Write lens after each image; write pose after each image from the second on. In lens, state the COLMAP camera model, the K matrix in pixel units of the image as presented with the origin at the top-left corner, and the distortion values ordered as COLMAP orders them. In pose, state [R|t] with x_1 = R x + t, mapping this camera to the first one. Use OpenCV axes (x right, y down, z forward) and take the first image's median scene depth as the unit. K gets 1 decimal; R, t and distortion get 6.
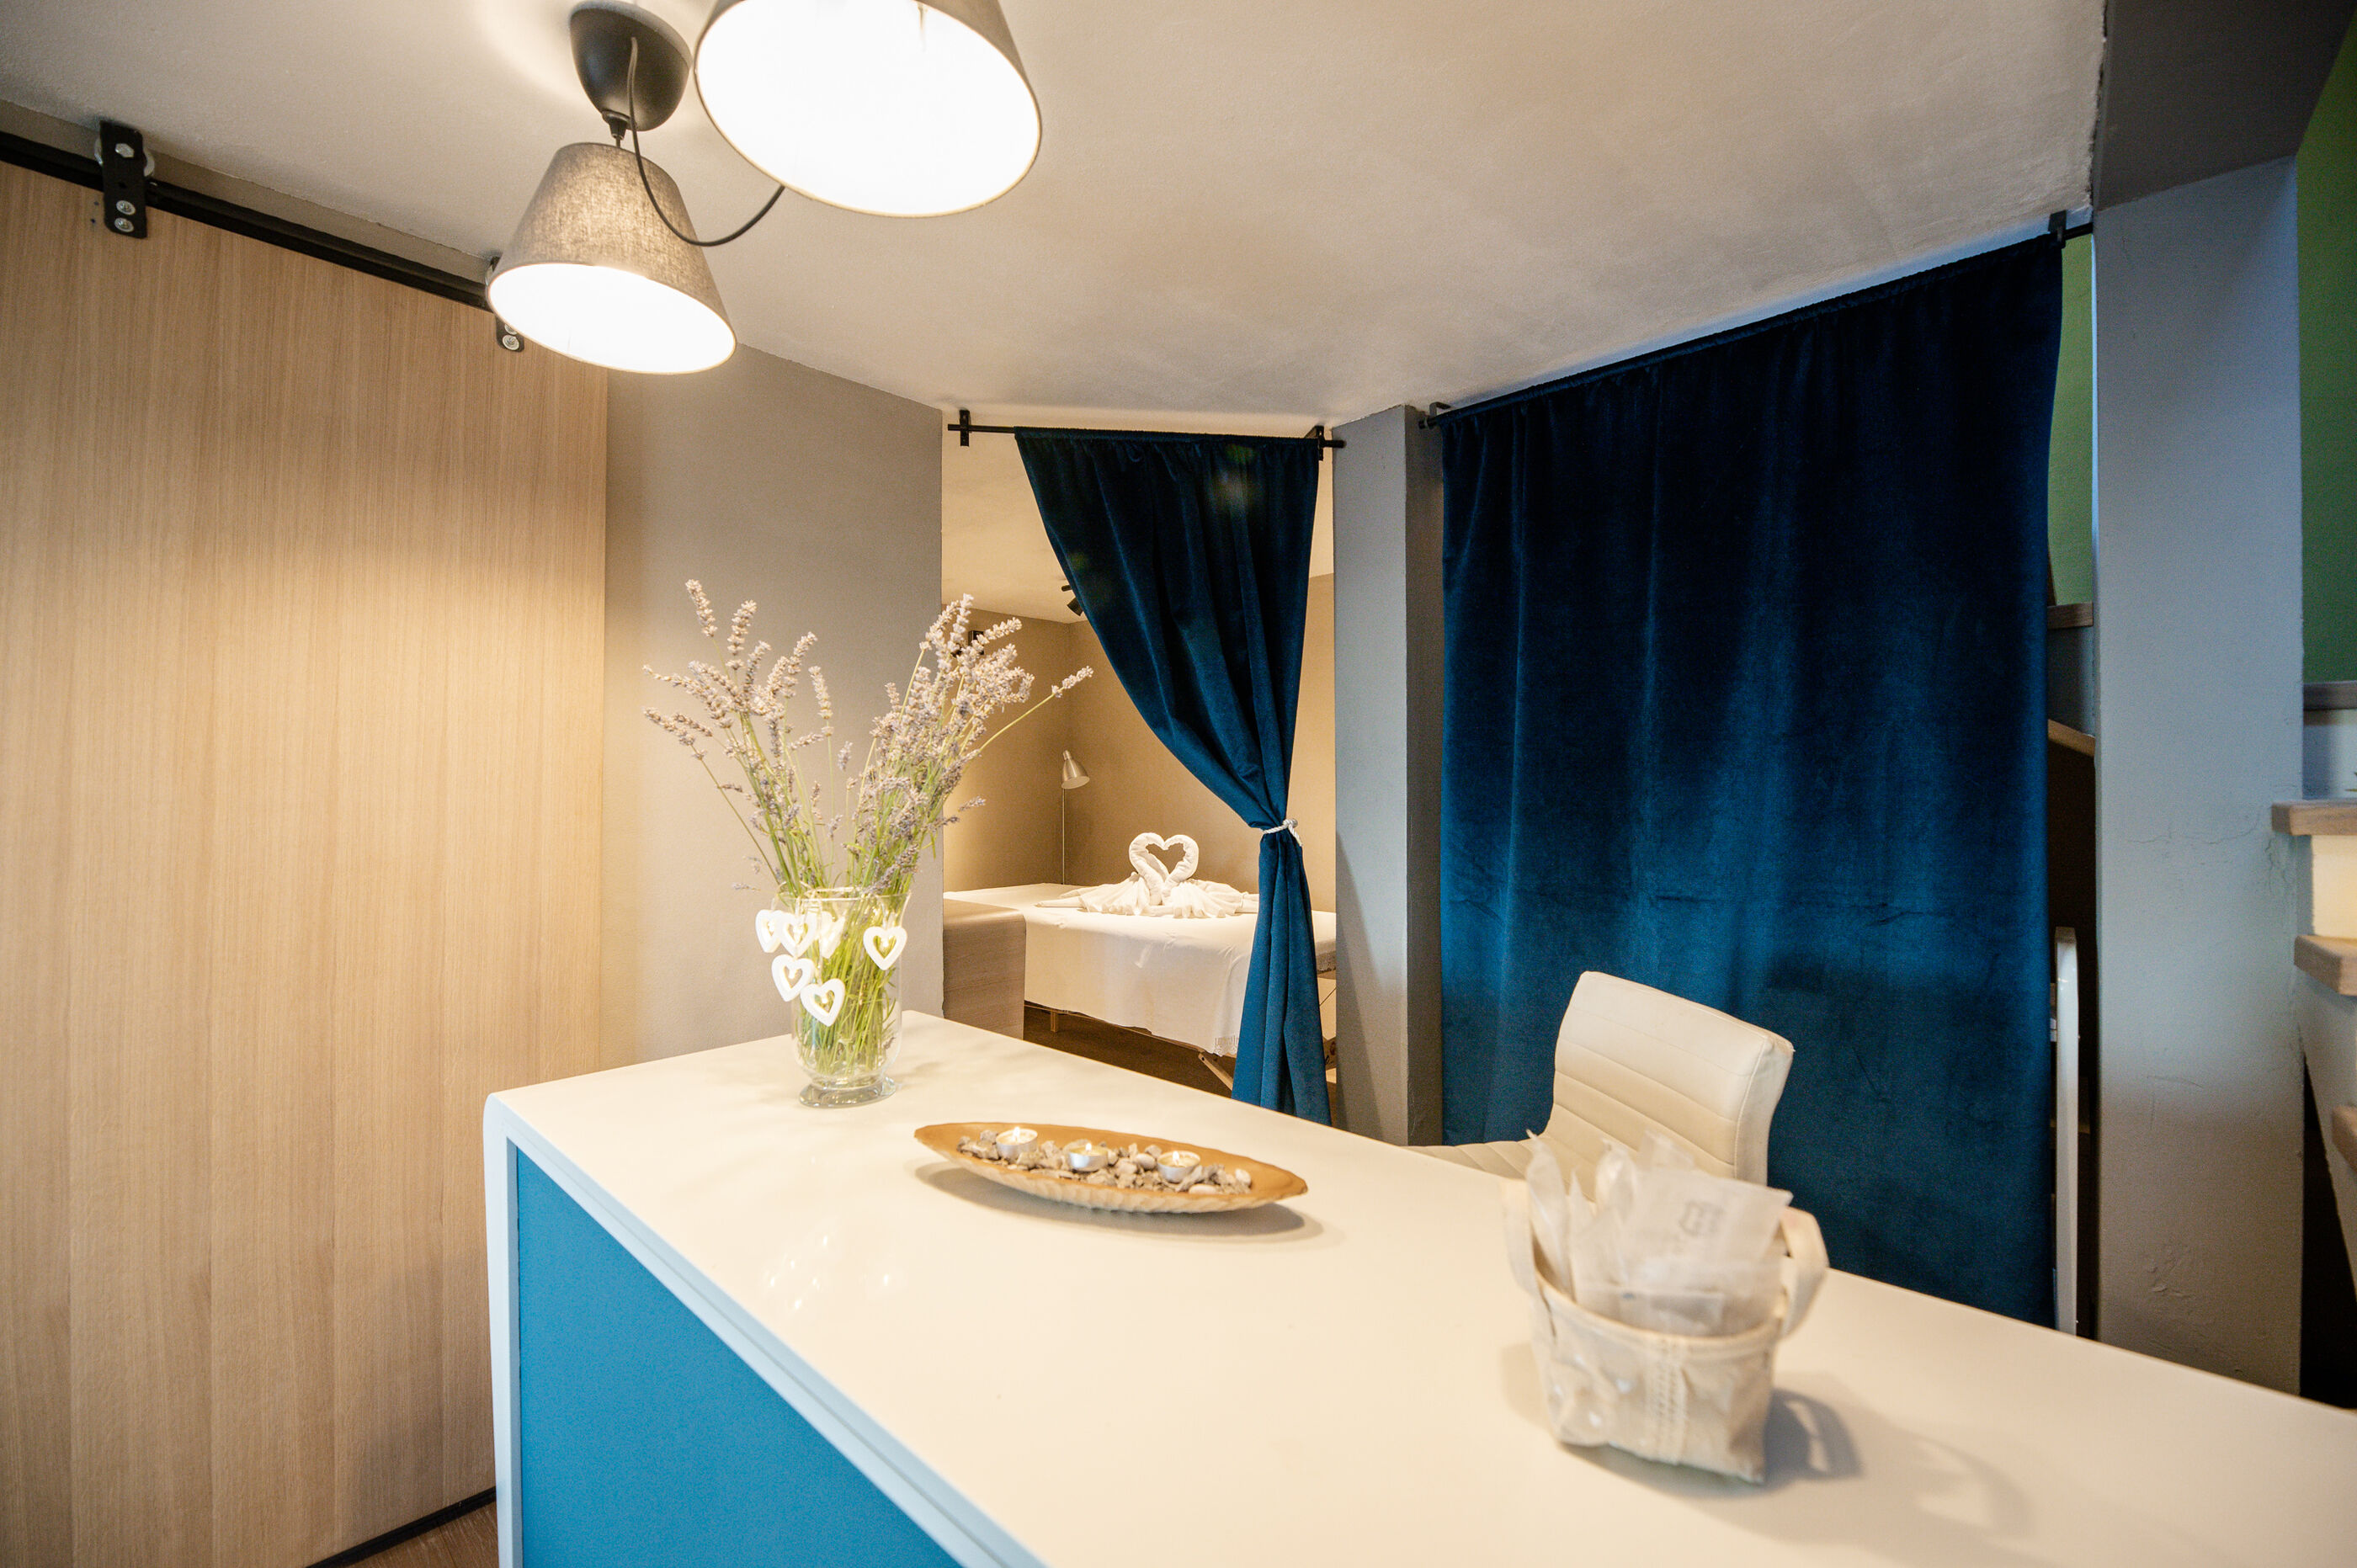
lens RADIAL K [[936.4, 0, 1175.9], [0, 936.4, 807.6], [0, 0, 1]] dist [-0.010261, -0.001187]
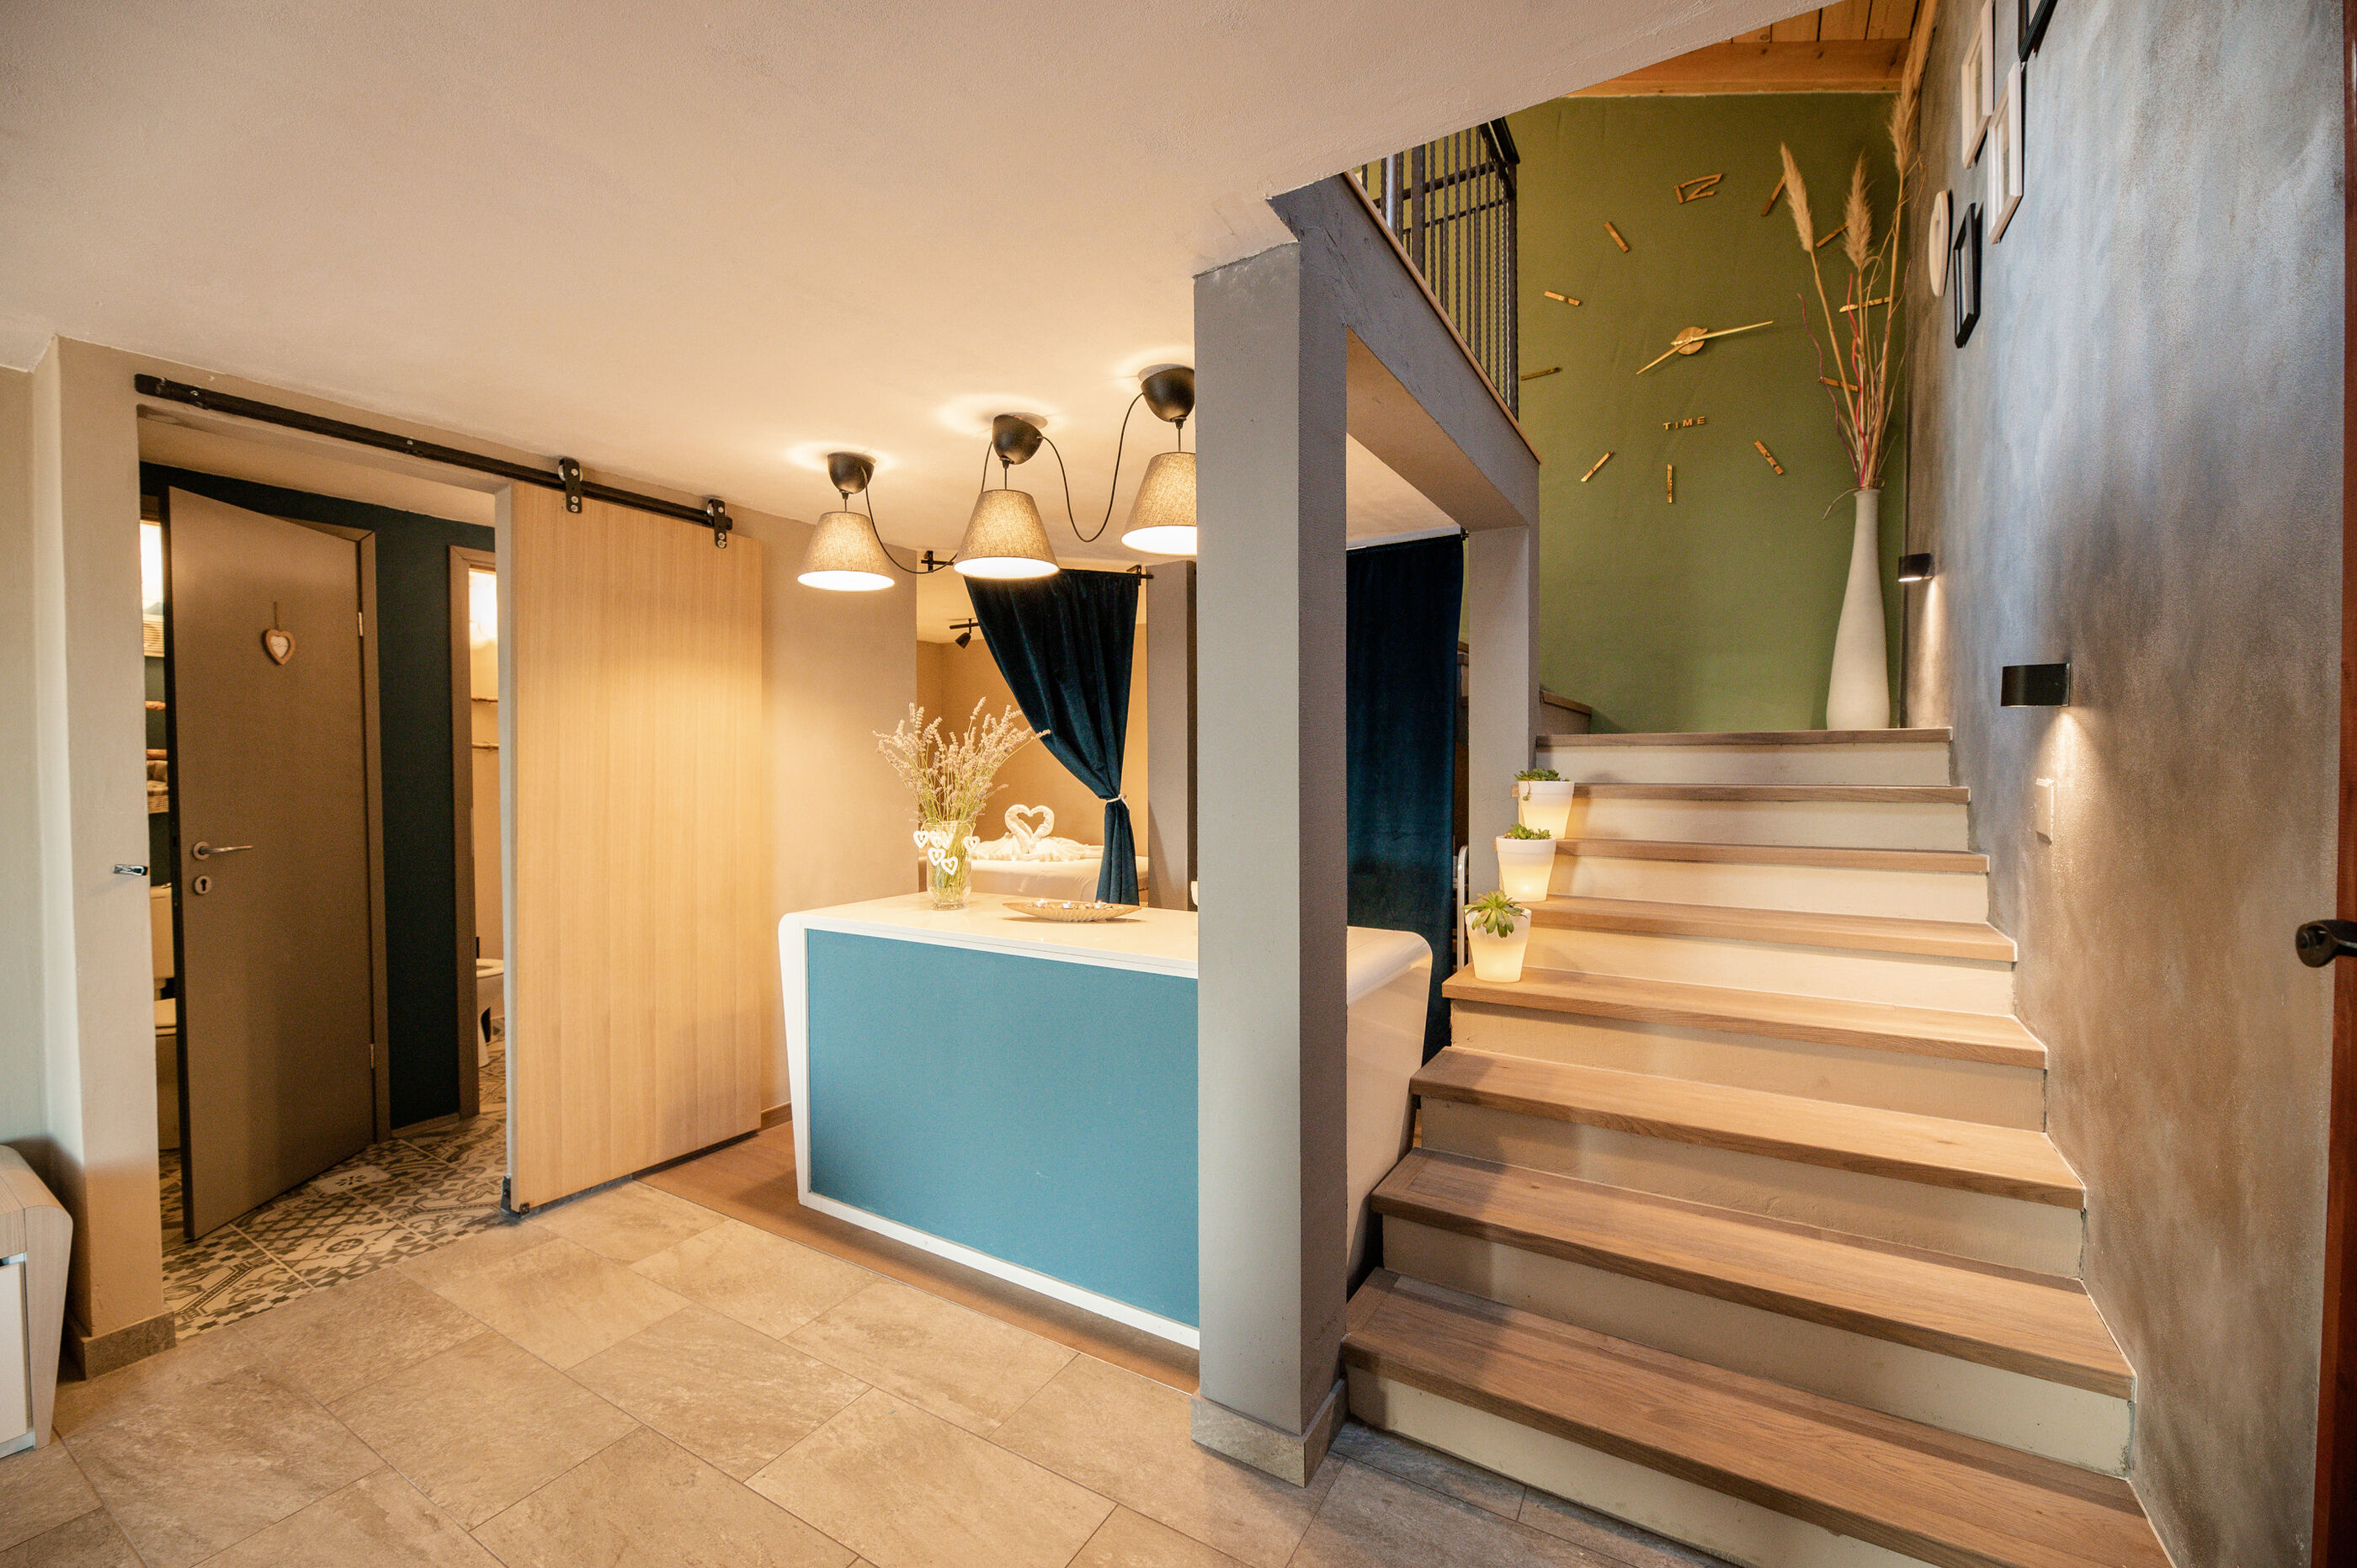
lens RADIAL K [[936.4, 0, 1174.5], [0, 936.4, 793.3], [0, 0, 1]] dist [-0.010261, -0.001187]
pose [[0.980152, -0.003254, 0.198221, -0.128062], [0.001522, 0.999959, 0.008888, -0.003956], [-0.198241, -0.008410, 0.980117, -0.724163]]
